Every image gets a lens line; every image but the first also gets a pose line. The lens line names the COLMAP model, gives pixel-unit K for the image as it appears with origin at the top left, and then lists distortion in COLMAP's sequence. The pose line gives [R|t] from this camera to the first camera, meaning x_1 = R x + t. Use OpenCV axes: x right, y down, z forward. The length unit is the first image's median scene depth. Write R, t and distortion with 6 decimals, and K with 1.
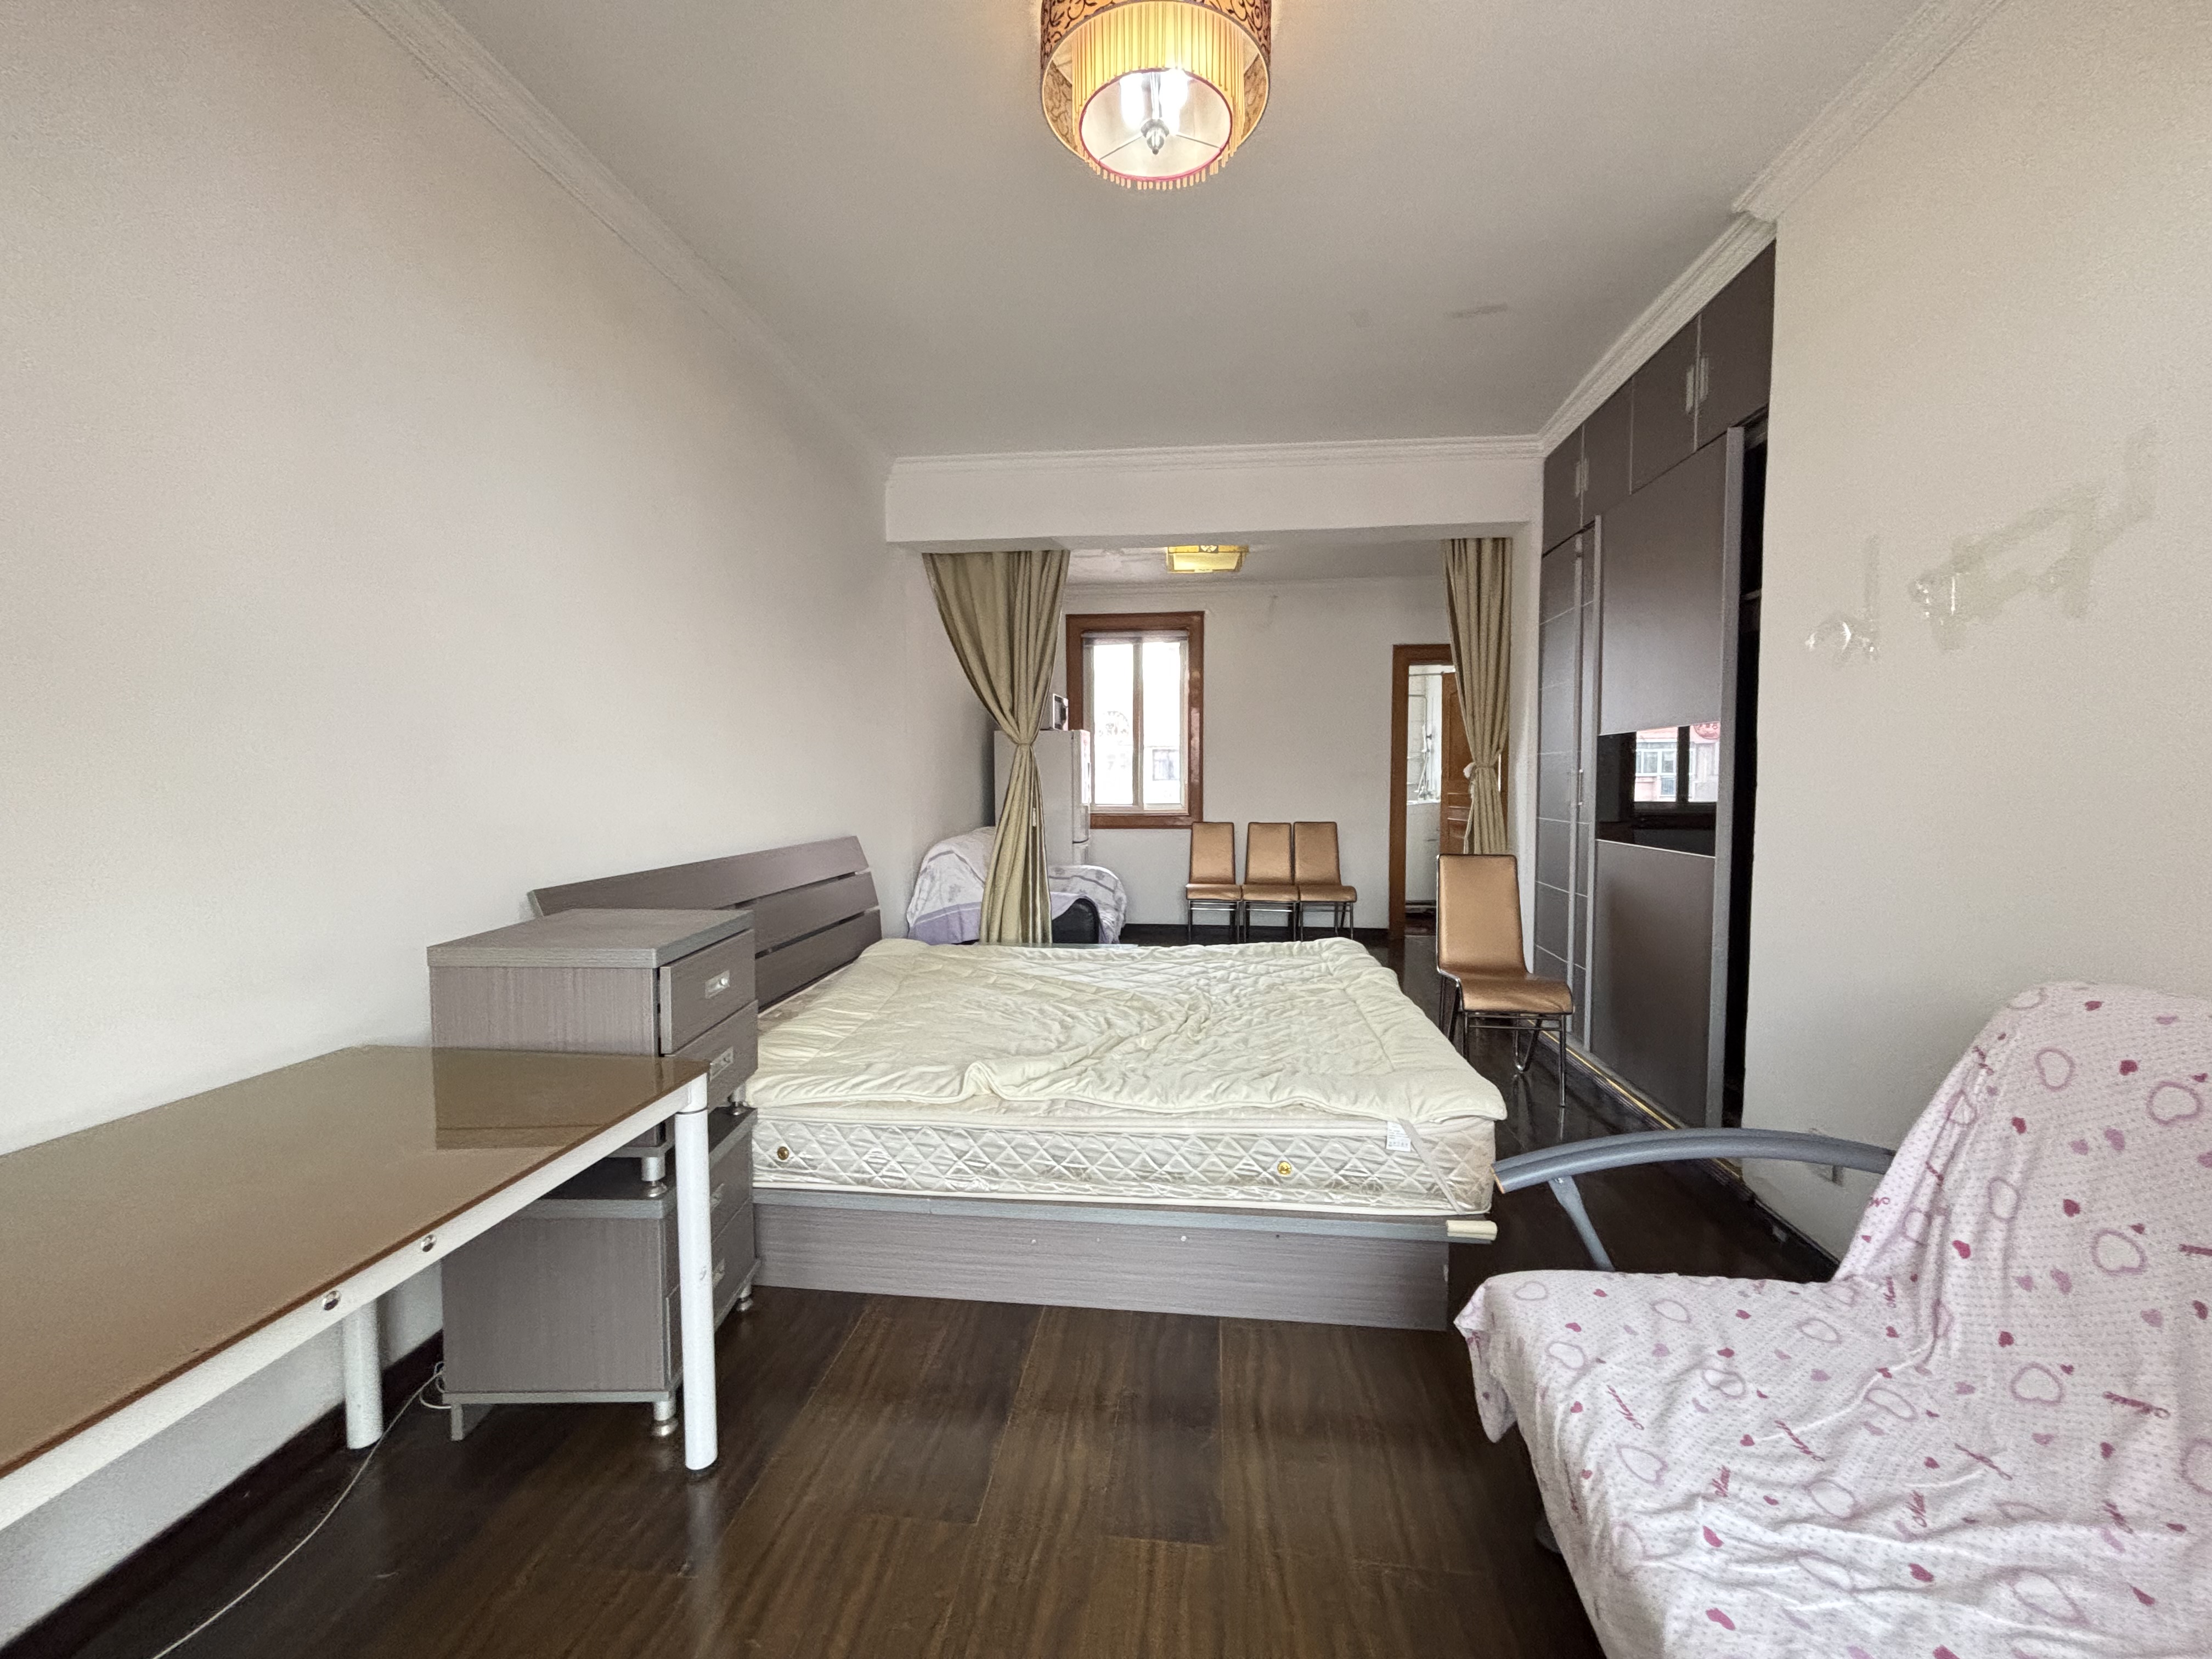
lens RADIAL K [[884.9, 0, 1113.6], [0, 884.9, 822.7], [0, 0, 1]] dist [0.003708, -0.002203]
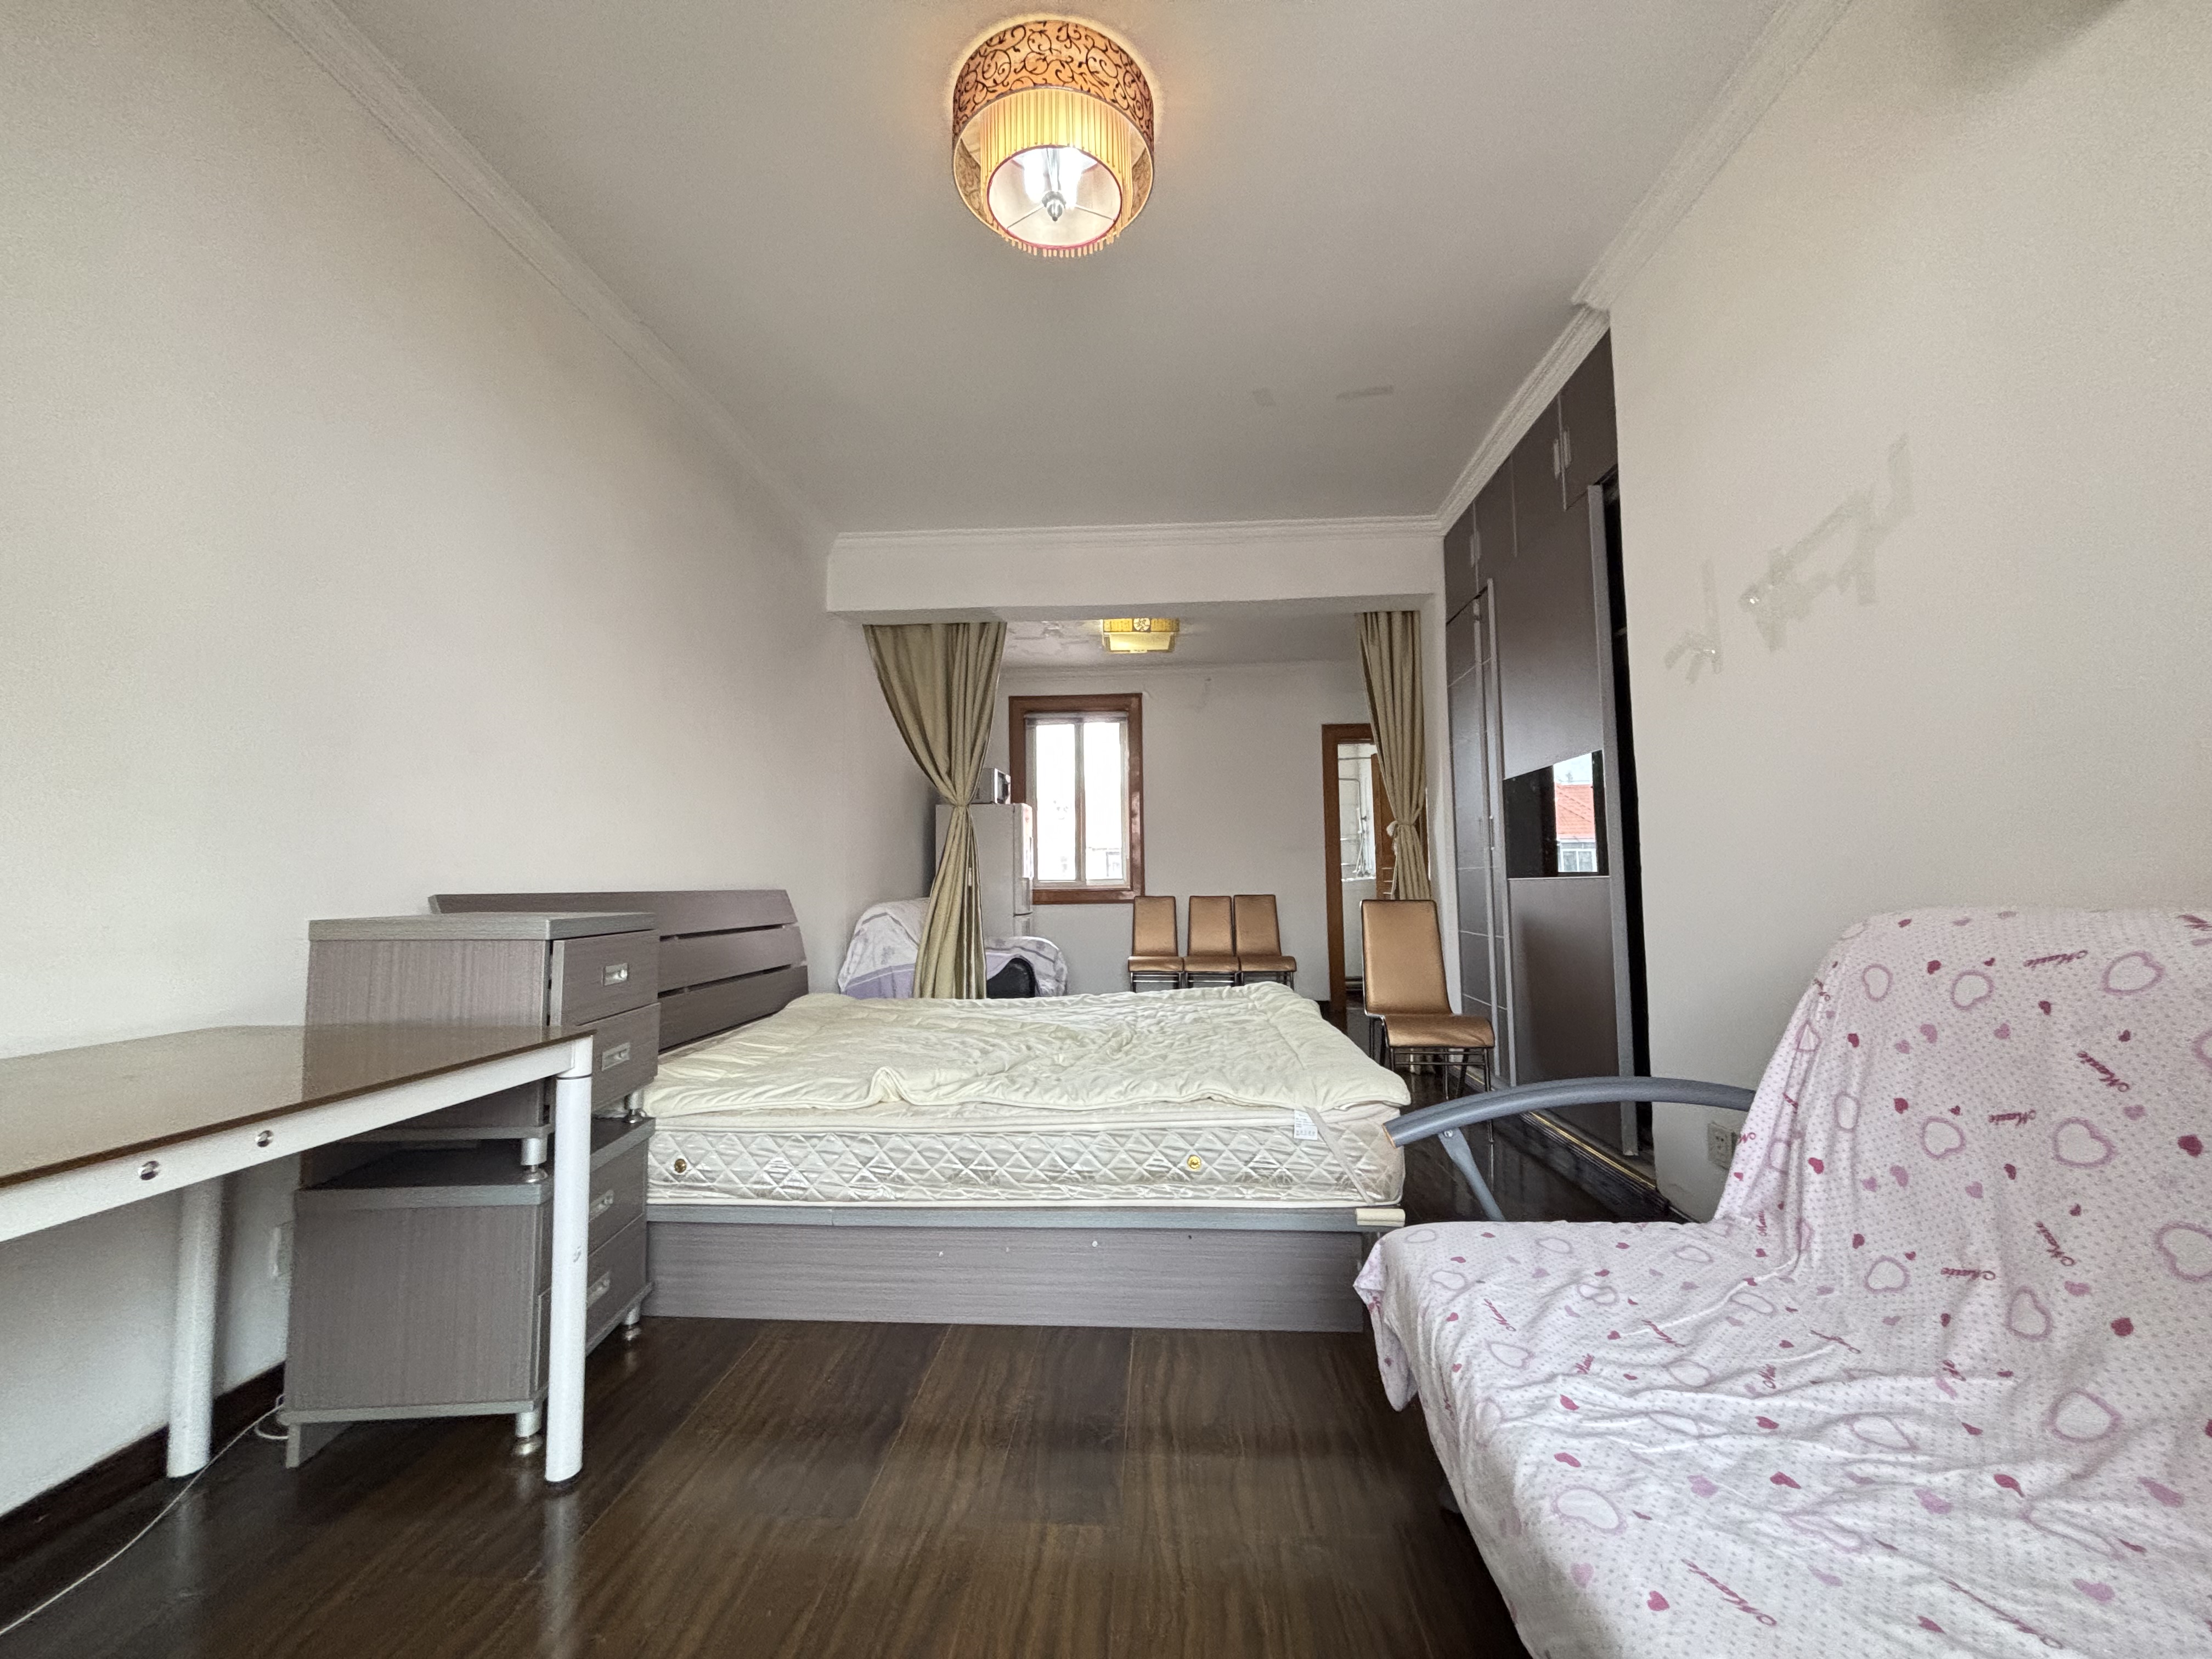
lens RADIAL K [[884.9, 0, 1113.6], [0, 884.9, 822.7], [0, 0, 1]] dist [0.003708, -0.002203]
pose [[0.998744, -0.004973, 0.049857, 0.056127], [0.011126, 0.992231, -0.123908, 0.136655], [-0.048854, 0.124307, 0.991040, -0.027841]]
